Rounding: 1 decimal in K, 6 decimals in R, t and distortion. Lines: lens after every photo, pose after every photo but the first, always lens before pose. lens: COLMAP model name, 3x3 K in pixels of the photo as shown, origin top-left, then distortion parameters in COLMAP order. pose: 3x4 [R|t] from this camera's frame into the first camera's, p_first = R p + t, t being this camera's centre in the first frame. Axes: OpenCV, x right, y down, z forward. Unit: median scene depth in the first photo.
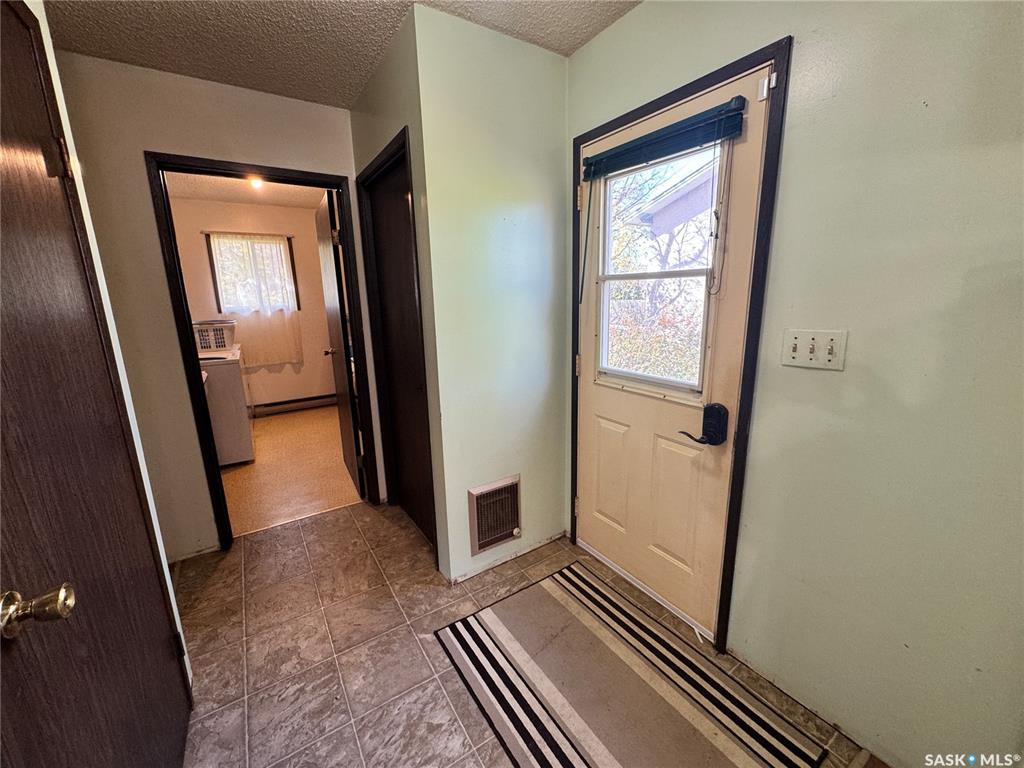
lens RADIAL K [[408.9, 0, 511.2], [0, 408.9, 384.8], [0, 0, 1]] dist [-0.007961, 0.000104]
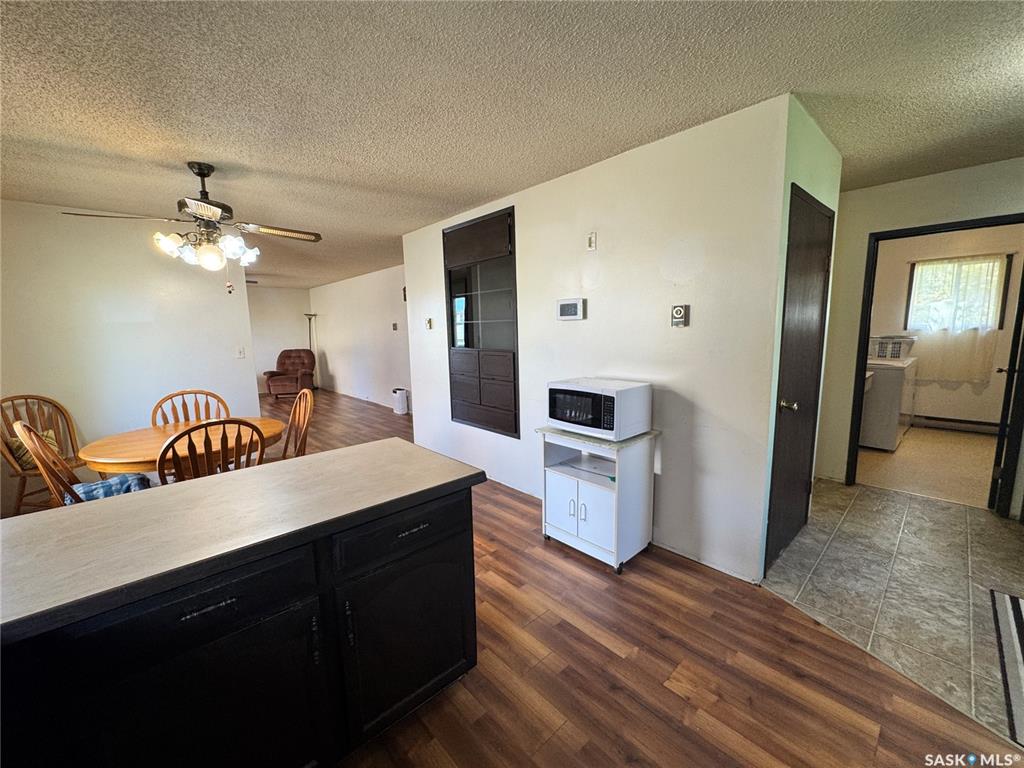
lens RADIAL K [[408.9, 0, 511.1], [0, 408.9, 383.7], [0, 0, 1]] dist [-0.007961, 0.000104]
pose [[0.162281, 0.154459, -0.974581, 0.277439], [-0.197815, 0.972715, 0.121224, 0.060046], [0.966713, 0.173115, 0.188407, -0.303942]]
